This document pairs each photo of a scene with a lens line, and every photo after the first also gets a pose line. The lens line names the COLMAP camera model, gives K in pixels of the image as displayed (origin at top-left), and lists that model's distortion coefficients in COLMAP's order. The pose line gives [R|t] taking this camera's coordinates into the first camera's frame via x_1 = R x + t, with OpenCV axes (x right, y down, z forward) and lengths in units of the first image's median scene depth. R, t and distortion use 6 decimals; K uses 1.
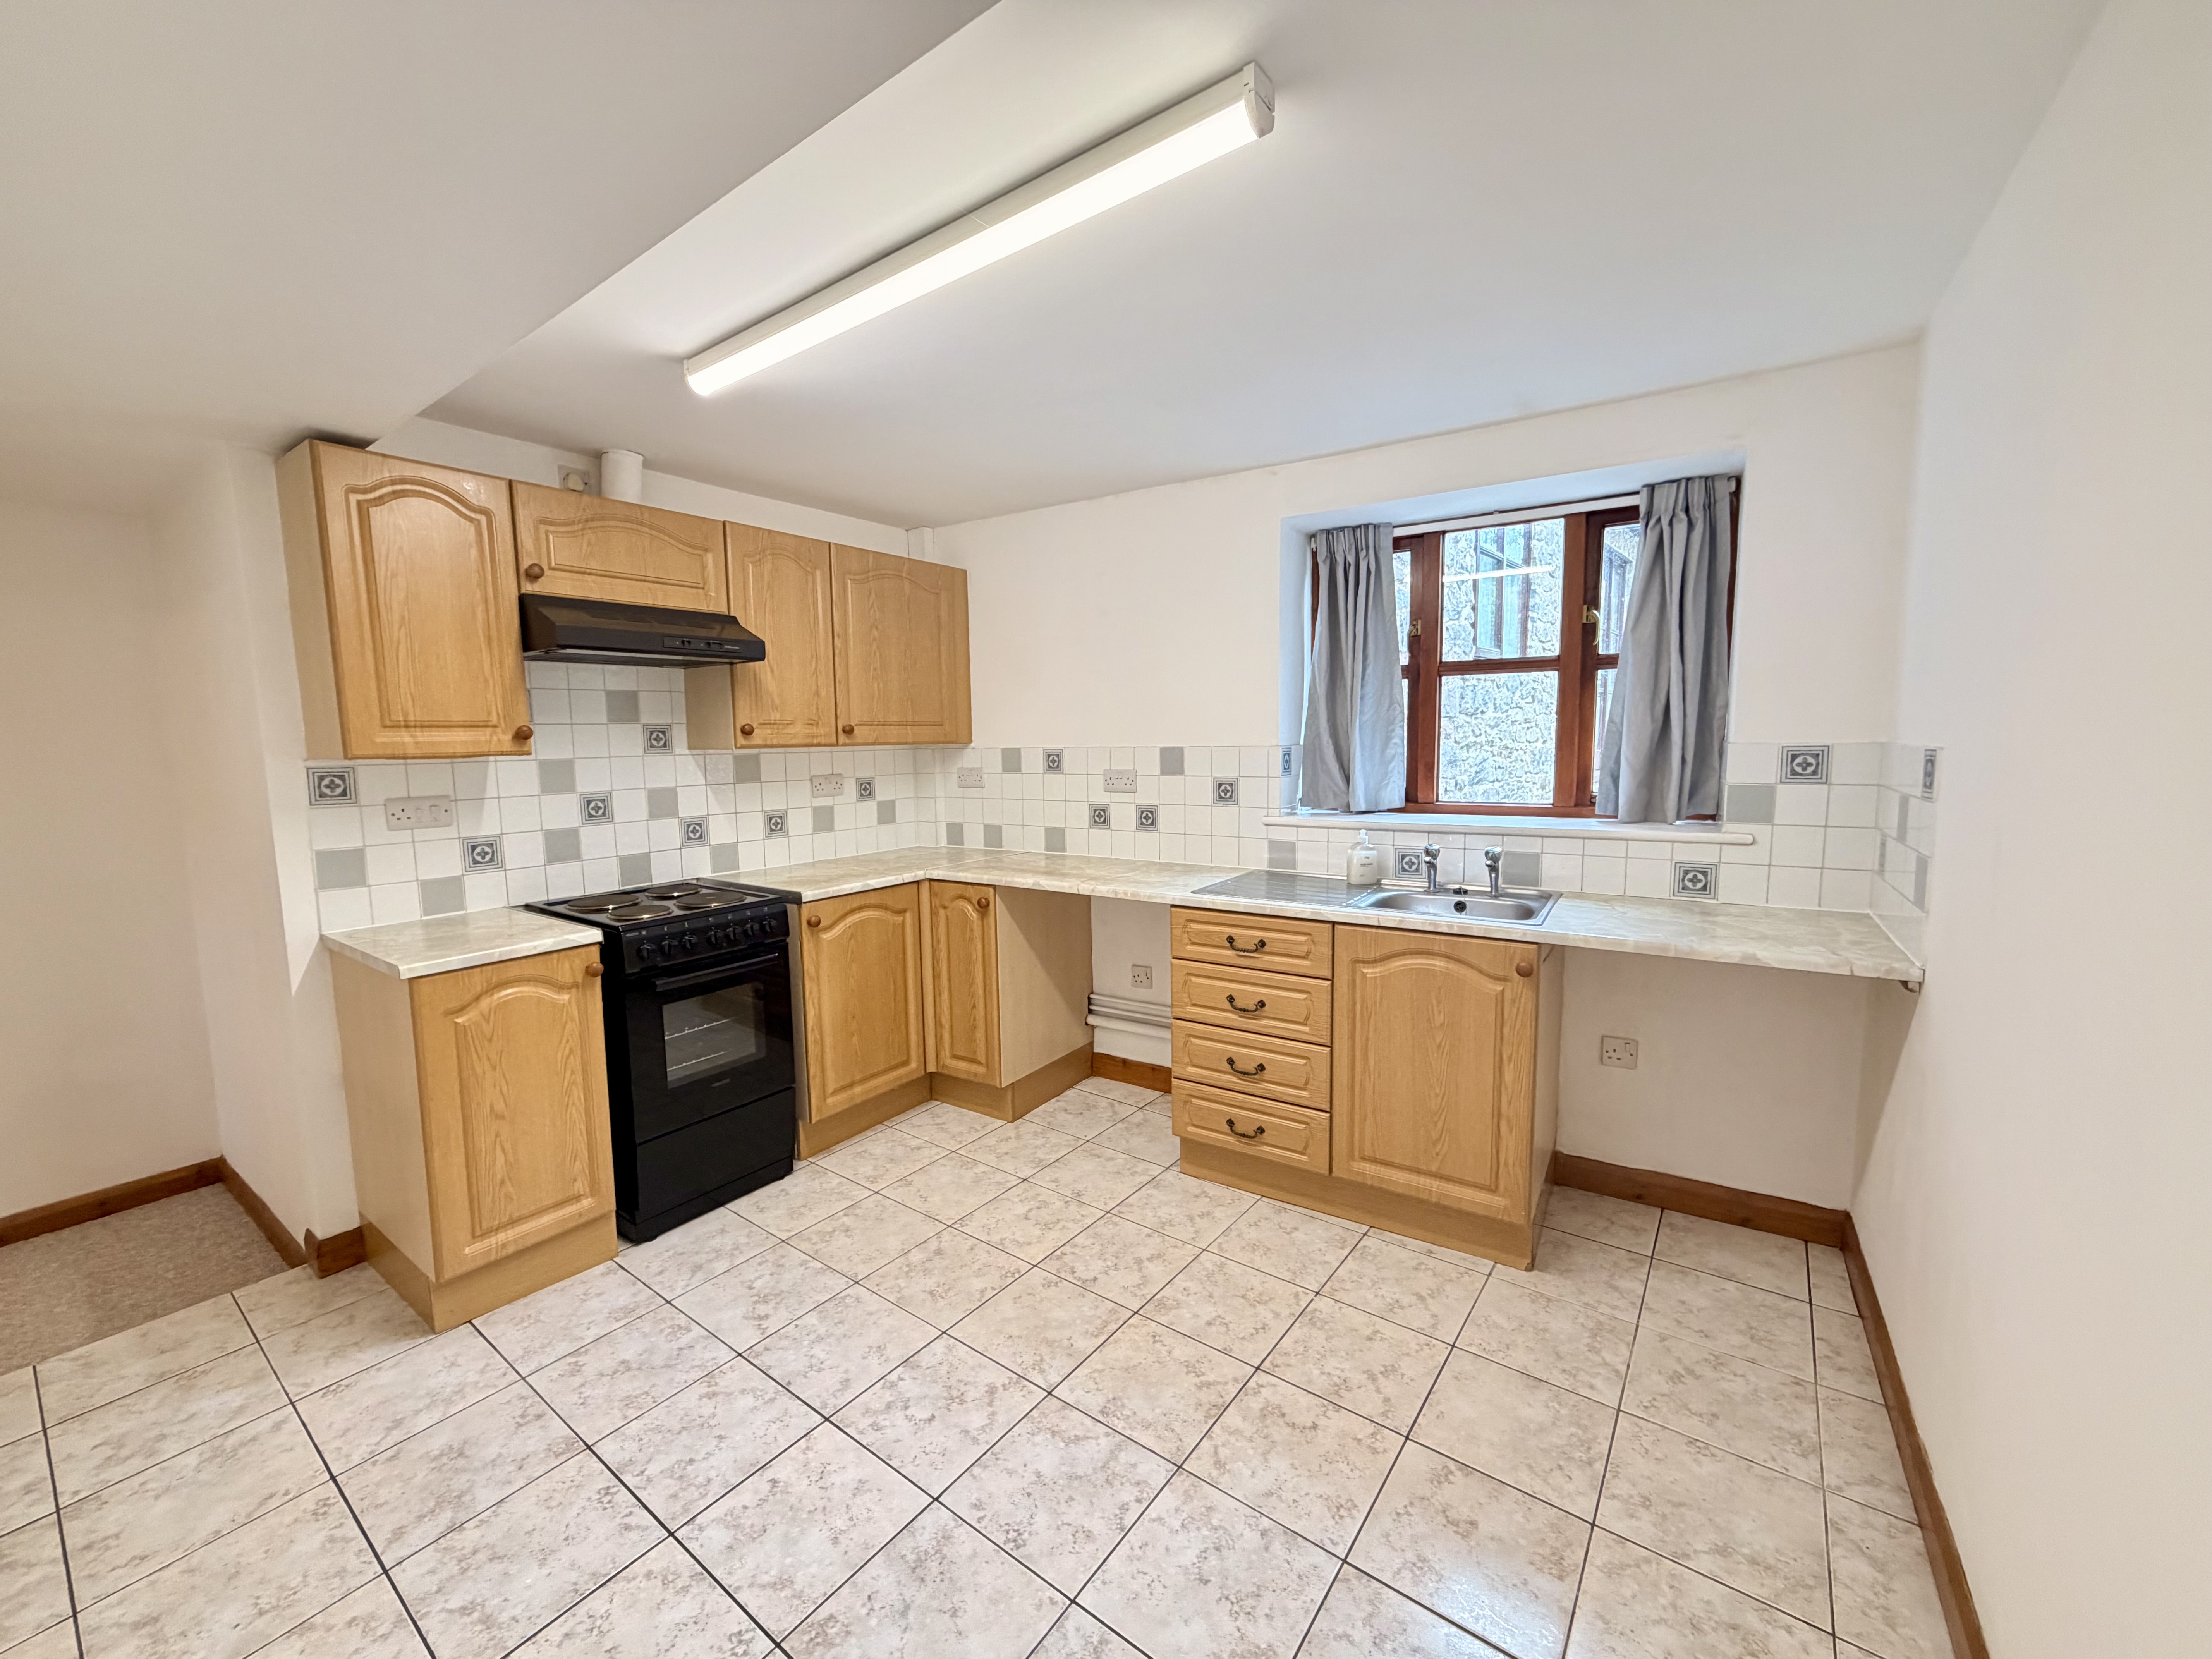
lens RADIAL K [[887.4, 0, 1100.6], [0, 887.4, 829.8], [0, 0, 1]] dist [-0.002094, 0.000345]
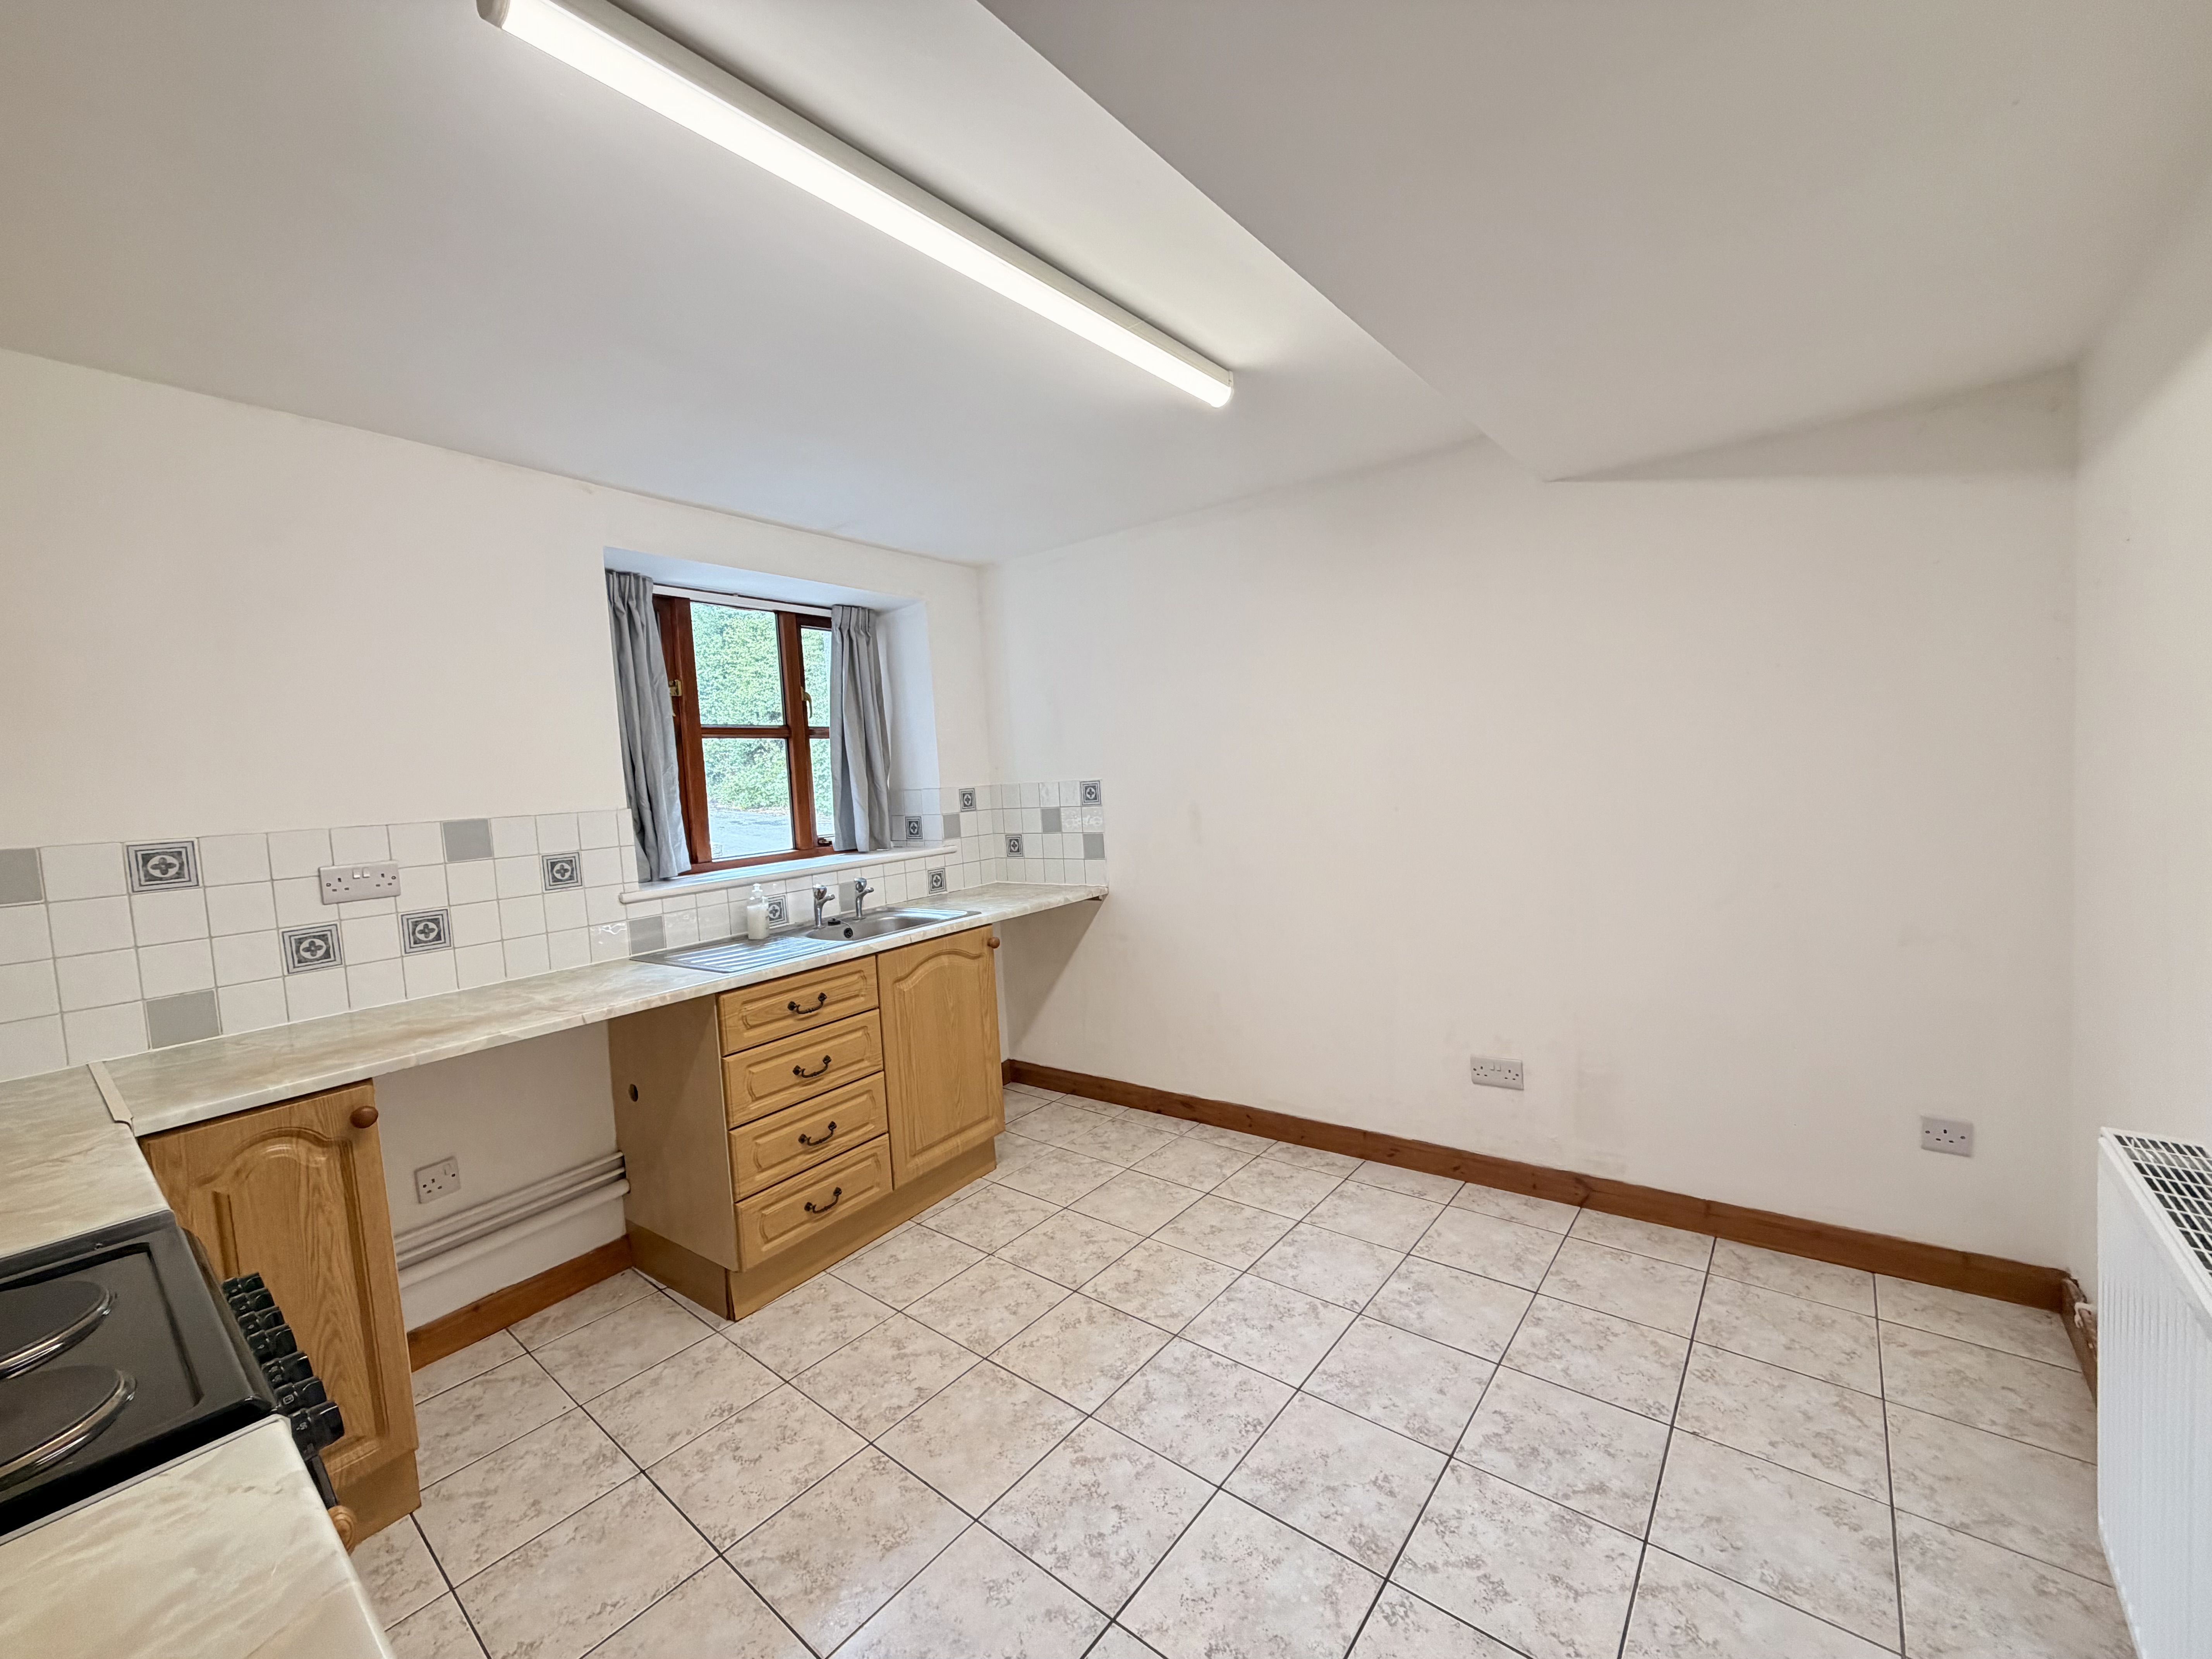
lens RADIAL K [[887.4, 0, 1100.6], [0, 887.4, 829.8], [0, 0, 1]] dist [-0.002094, 0.000345]
pose [[0.036444, -0.049426, 0.998113, -0.757016], [0.164182, 0.985501, 0.042807, -0.043544], [-0.985757, 0.162312, 0.044030, 0.617383]]
